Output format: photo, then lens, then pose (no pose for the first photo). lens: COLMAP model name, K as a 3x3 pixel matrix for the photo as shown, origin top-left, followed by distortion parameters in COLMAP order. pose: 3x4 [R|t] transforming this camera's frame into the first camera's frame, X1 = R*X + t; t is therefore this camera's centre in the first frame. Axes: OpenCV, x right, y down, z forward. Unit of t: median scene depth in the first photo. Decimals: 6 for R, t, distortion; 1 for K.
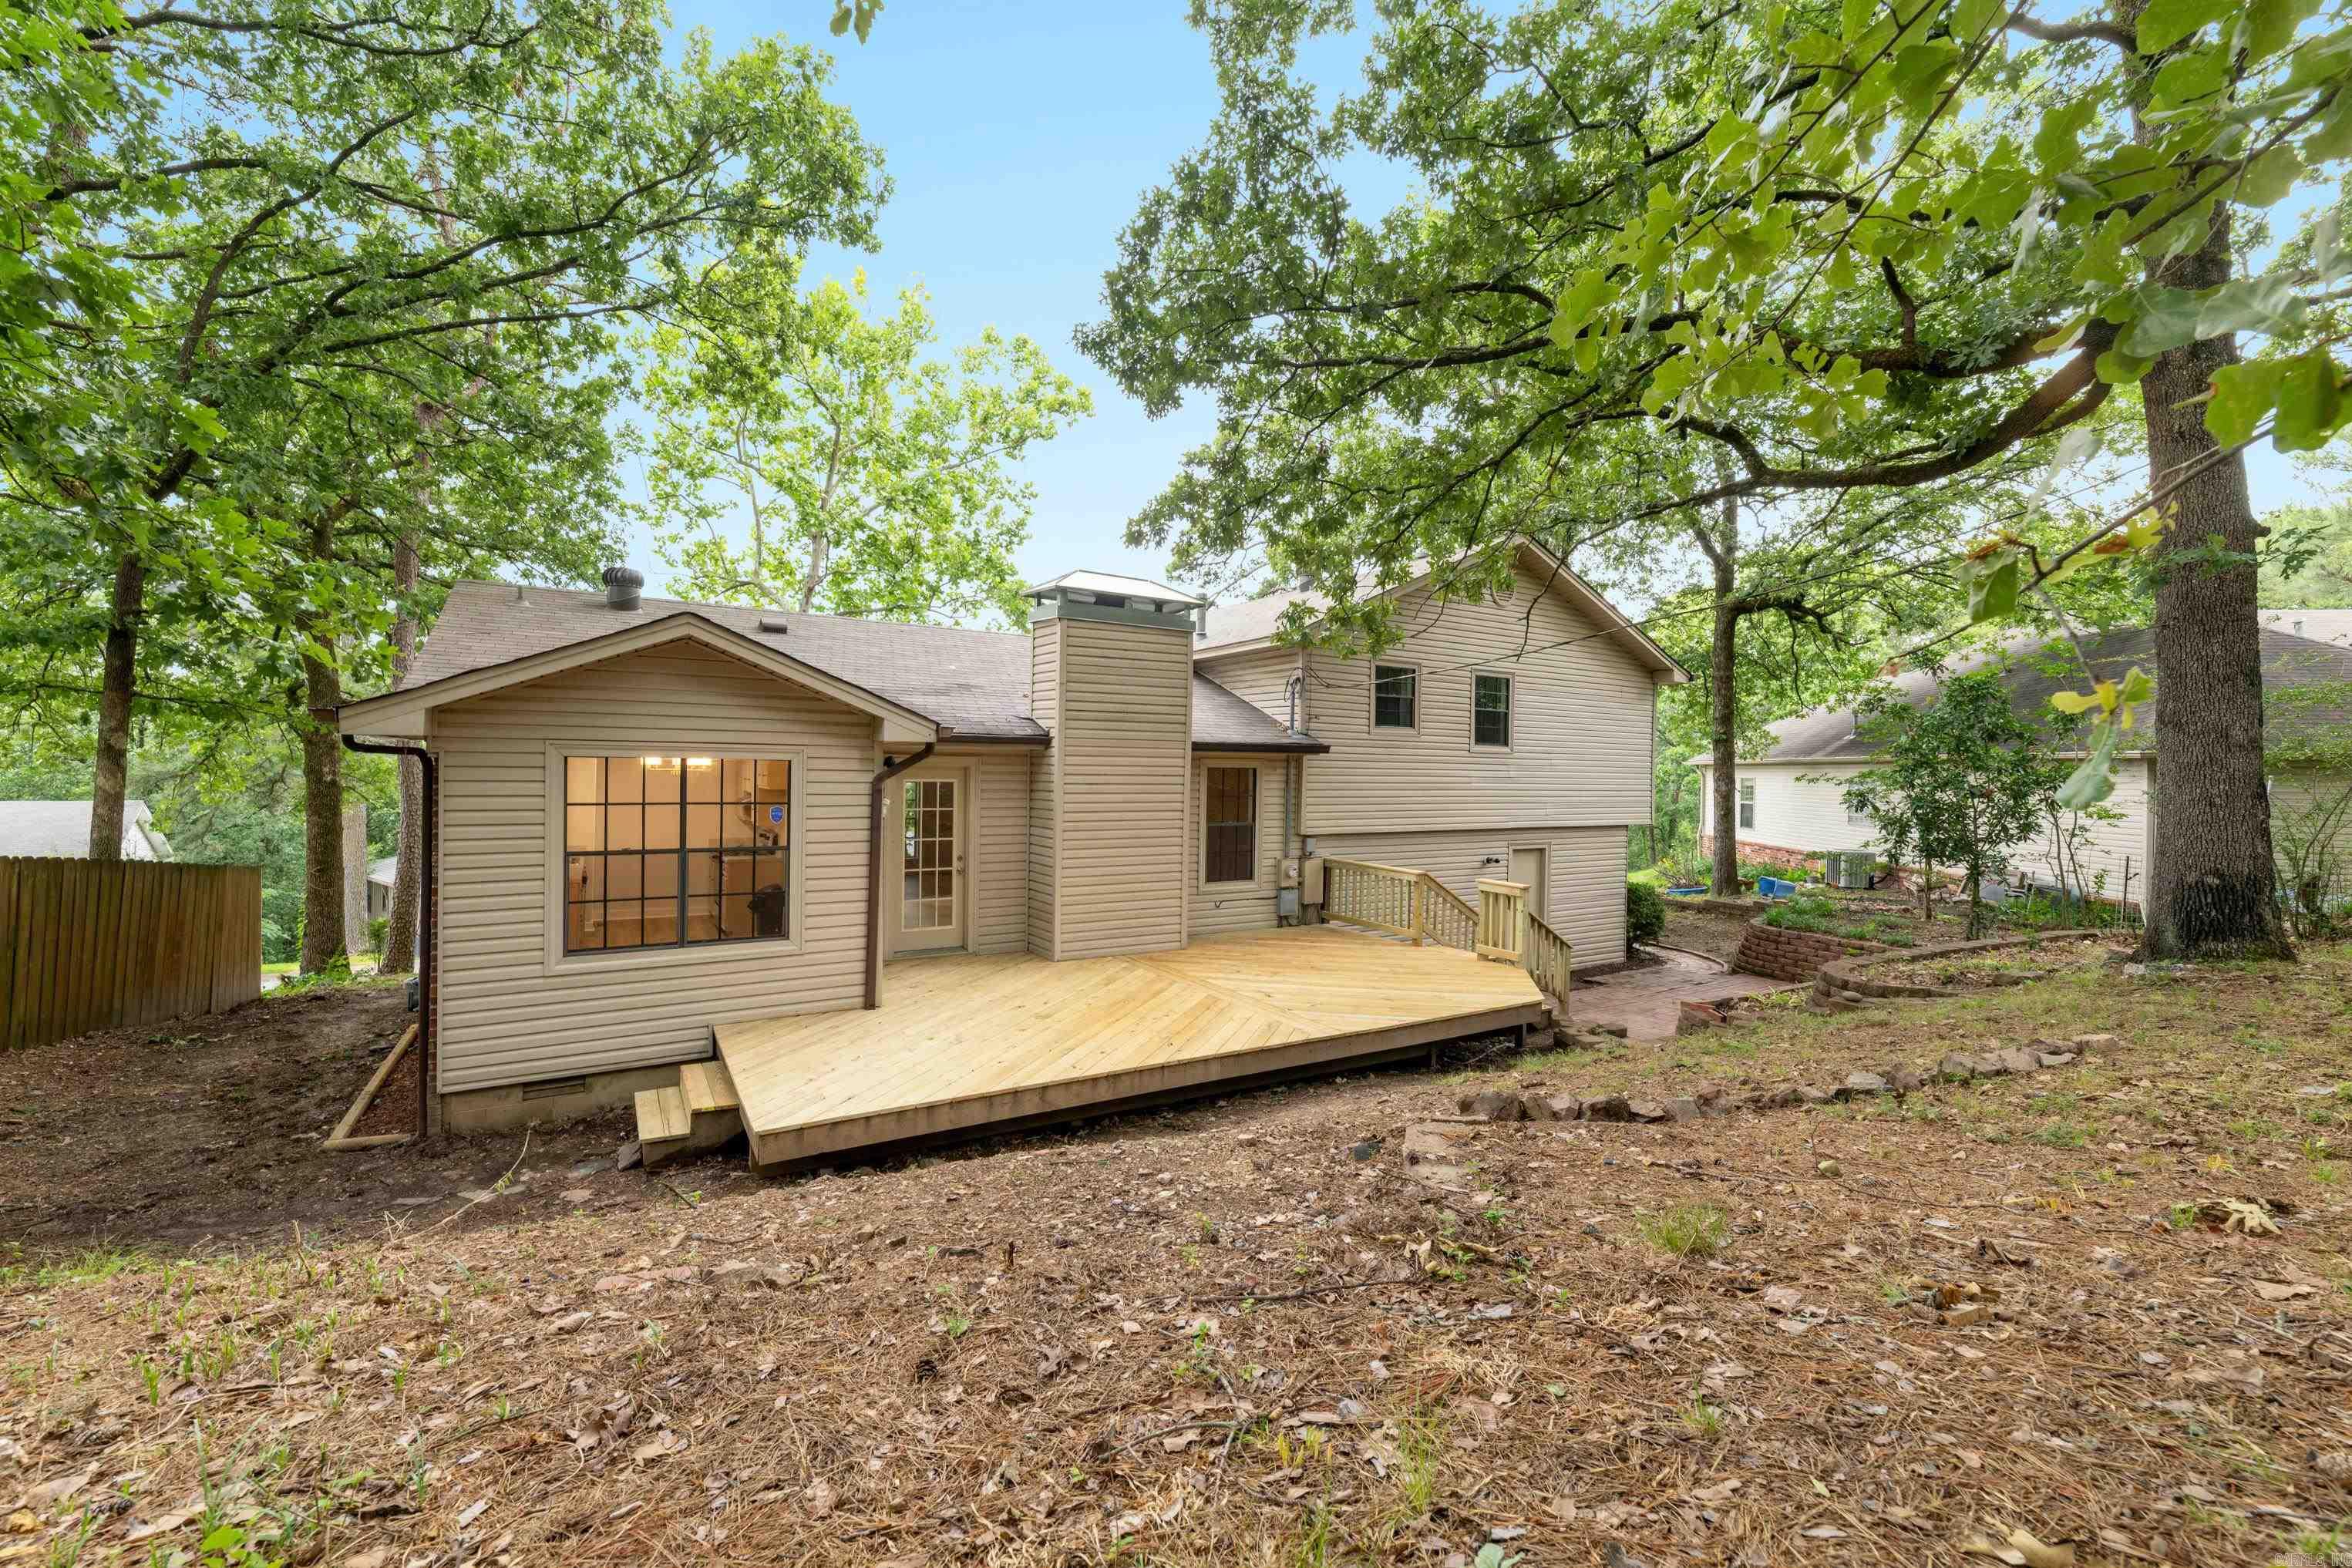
lens RADIAL K [[958.0, 0, 1172.7], [0, 958.0, 774.2], [0, 0, 1]] dist [0.008800, -0.004499]
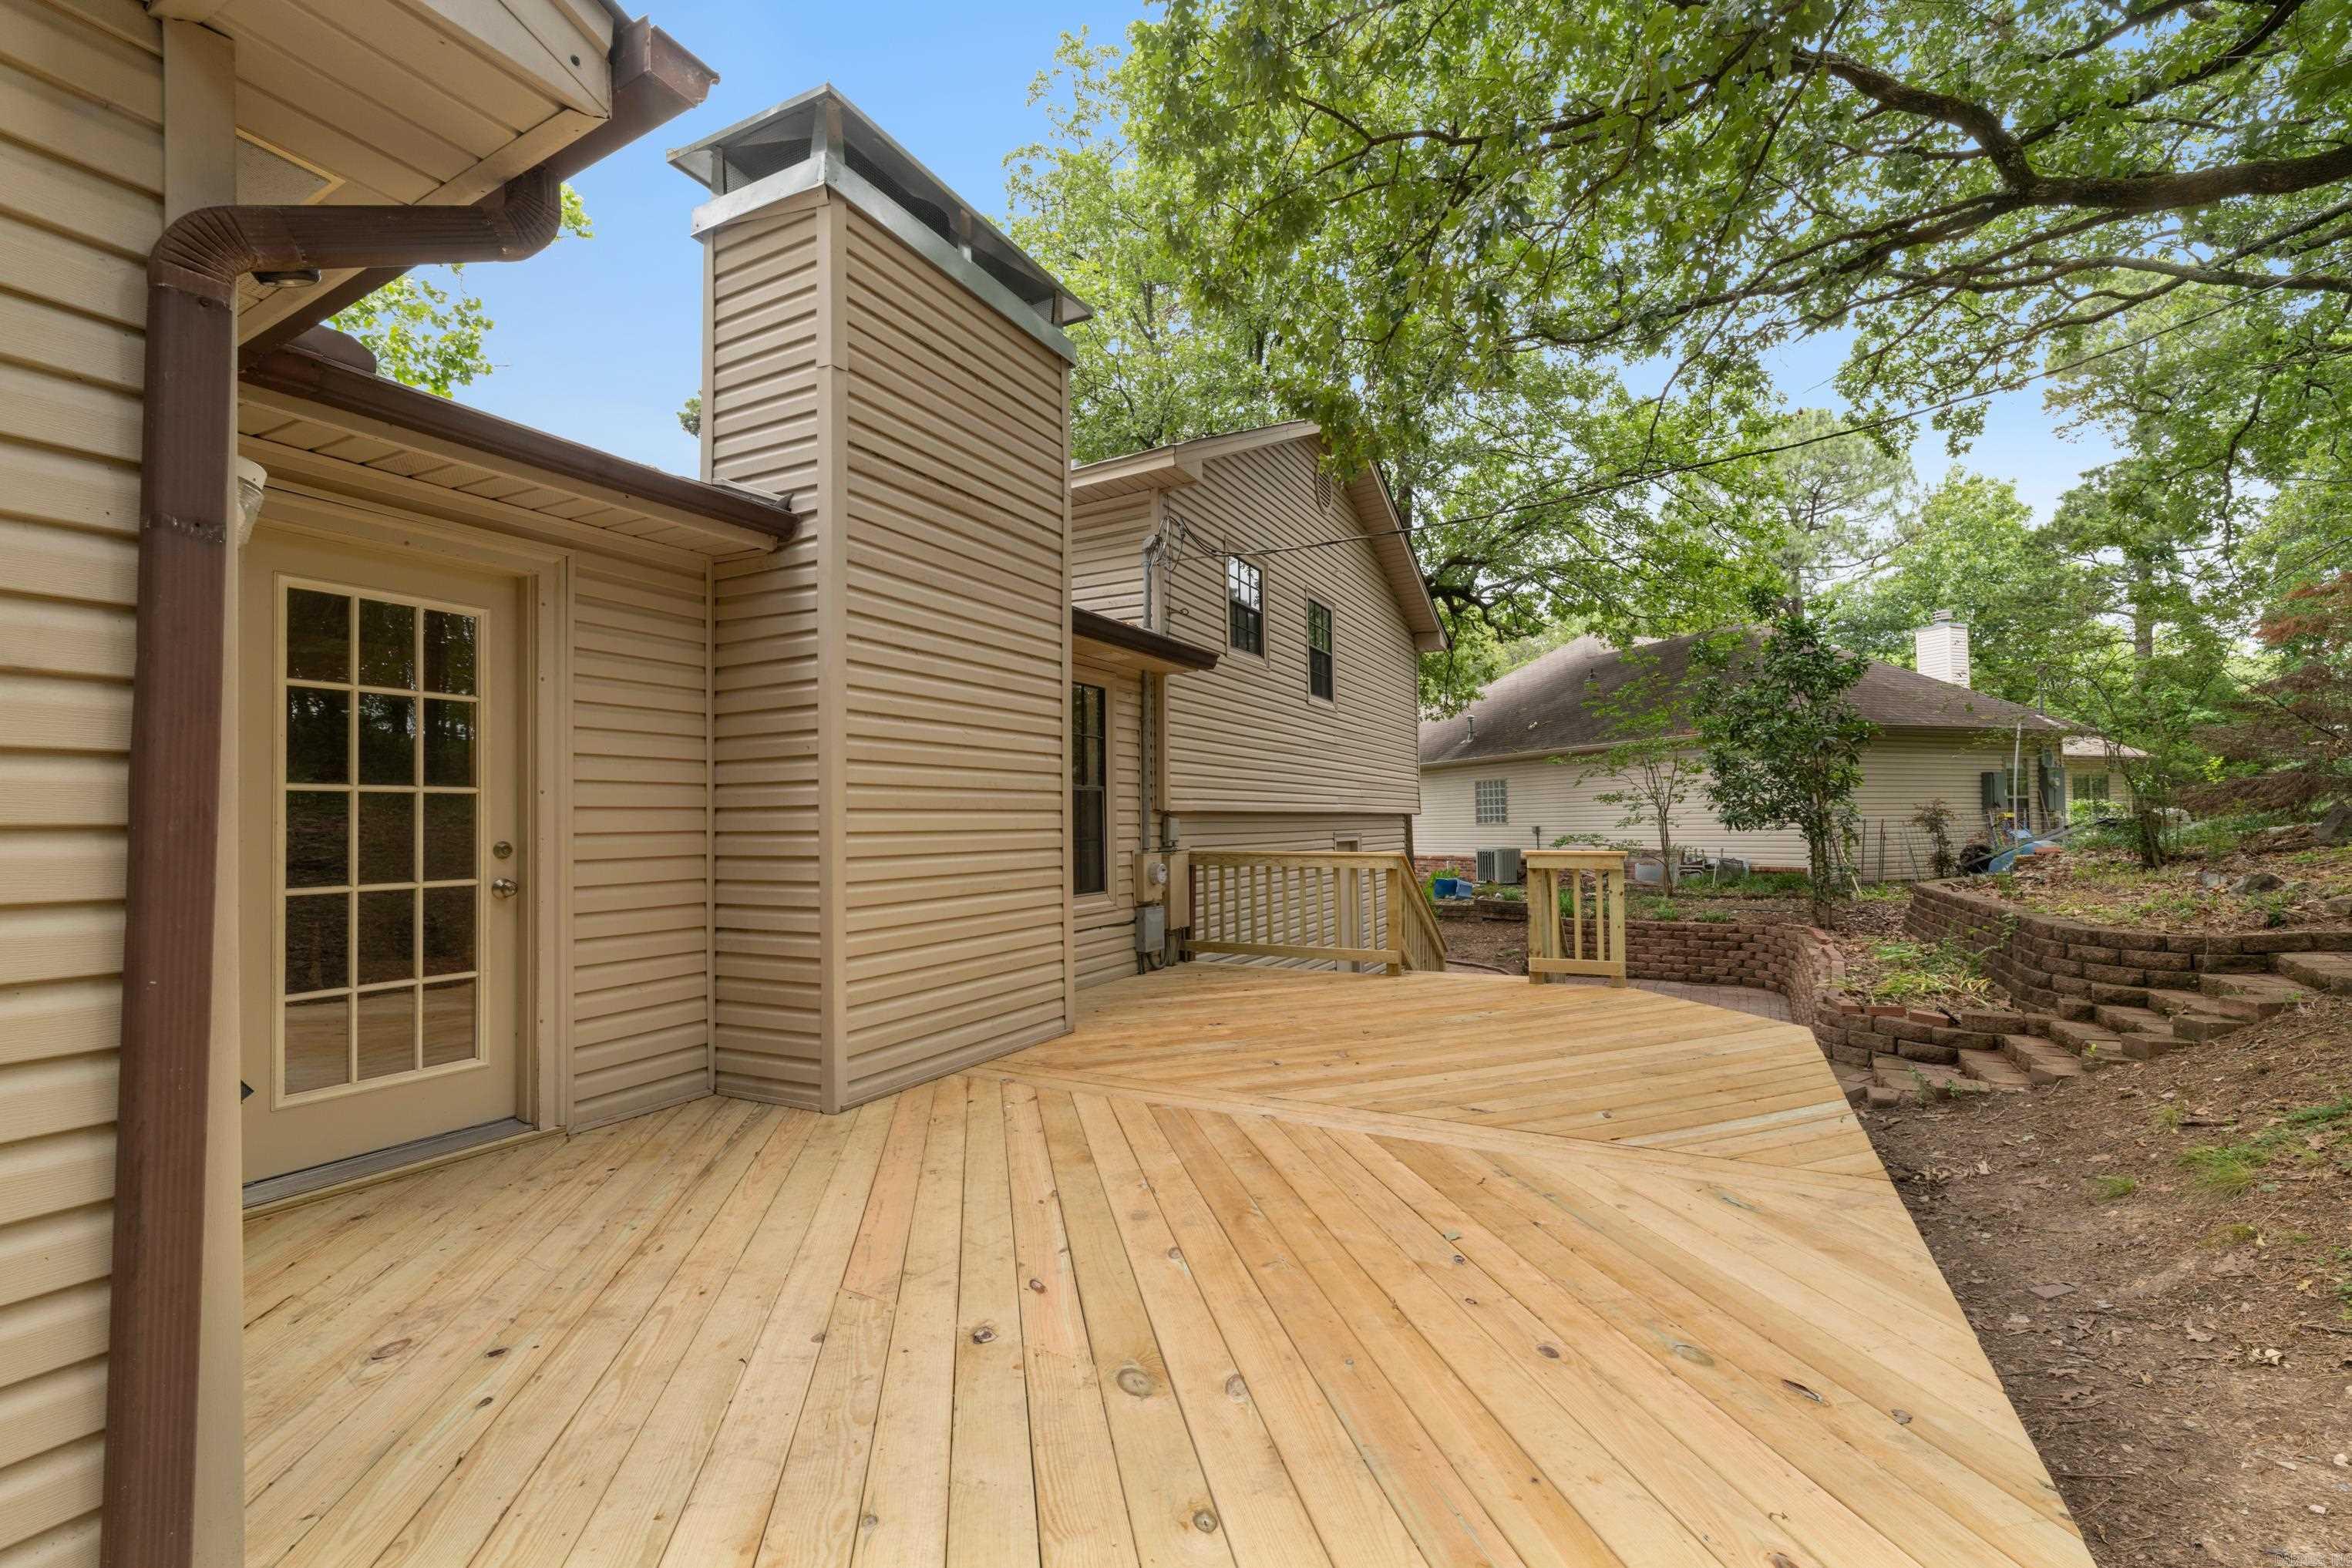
lens RADIAL K [[958.0, 0, 1174.9], [0, 958.0, 795.4], [0, 0, 1]] dist [0.008800, -0.004499]
pose [[0.862457, -0.013437, 0.505952, -0.189577], [0.033953, 0.998932, -0.031348, 0.087012], [-0.504990, 0.044215, 0.861992, 0.593953]]
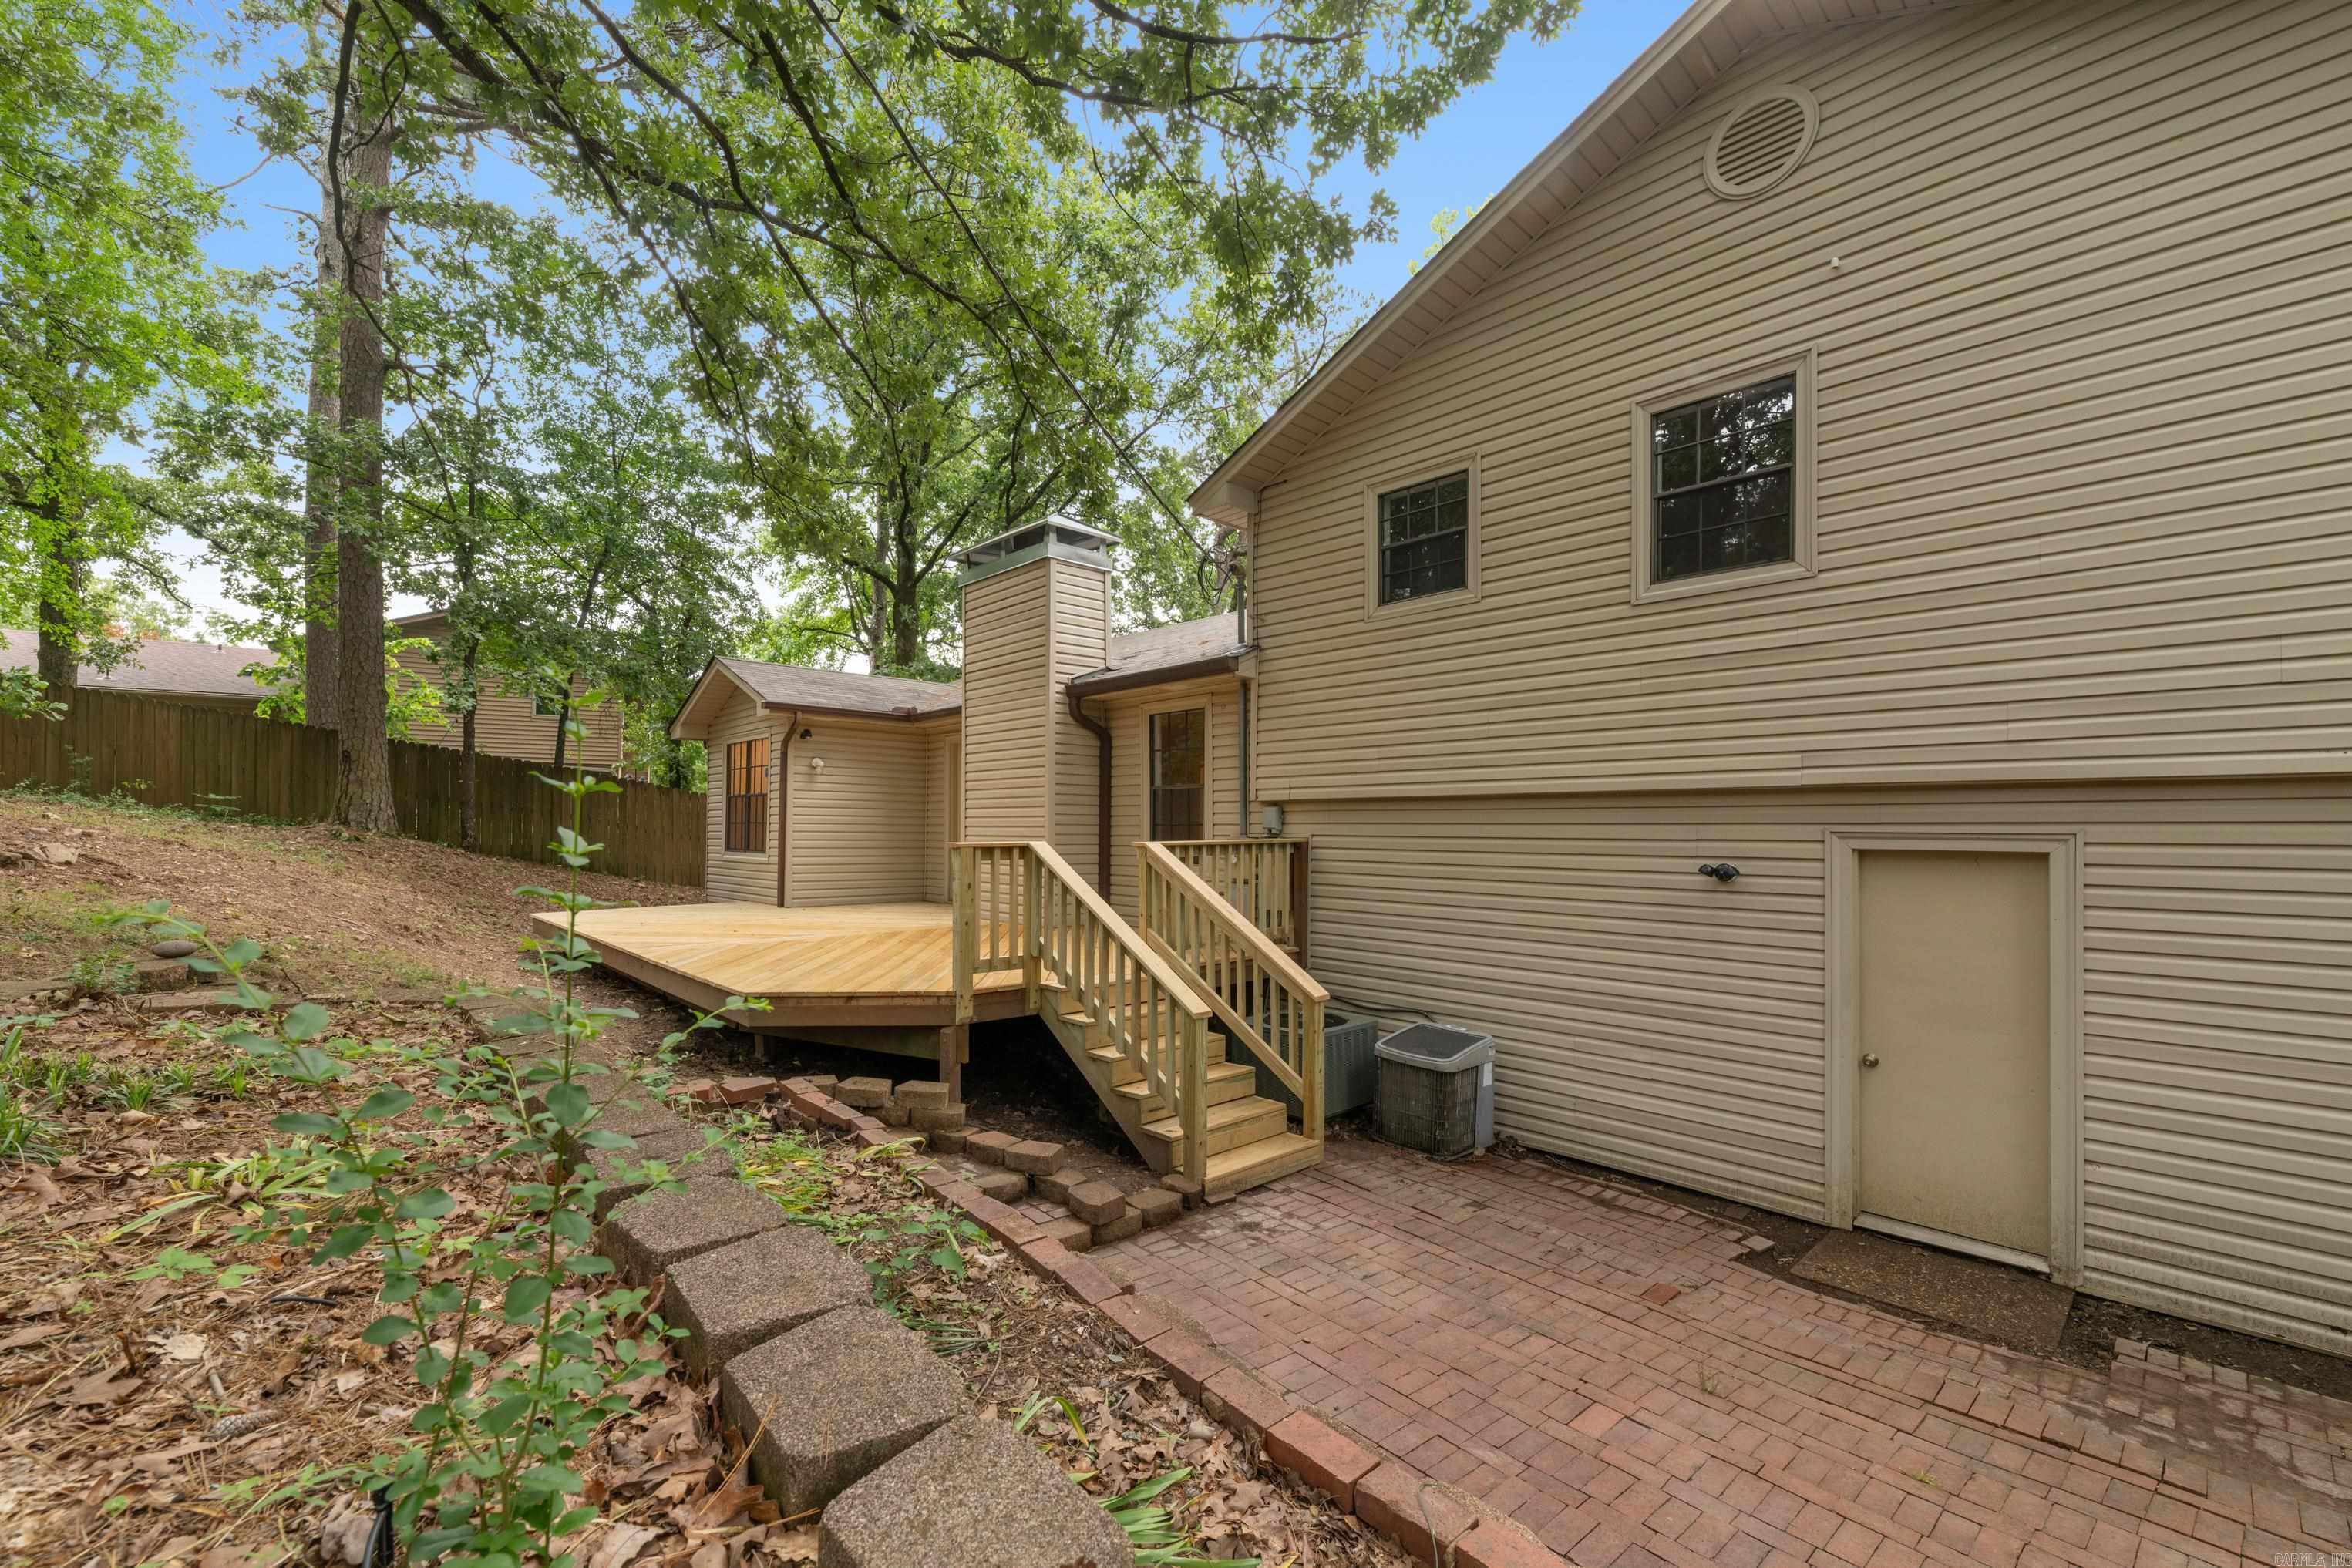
lens RADIAL K [[958.0, 0, 1163.6], [0, 958.0, 832.4], [0, 0, 1]] dist [0.008800, -0.004499]
pose [[0.194435, -0.012536, -0.980835, 0.920637], [-0.011922, 0.999814, -0.015142, 0.114337], [0.980843, 0.014637, 0.194250, 0.982409]]
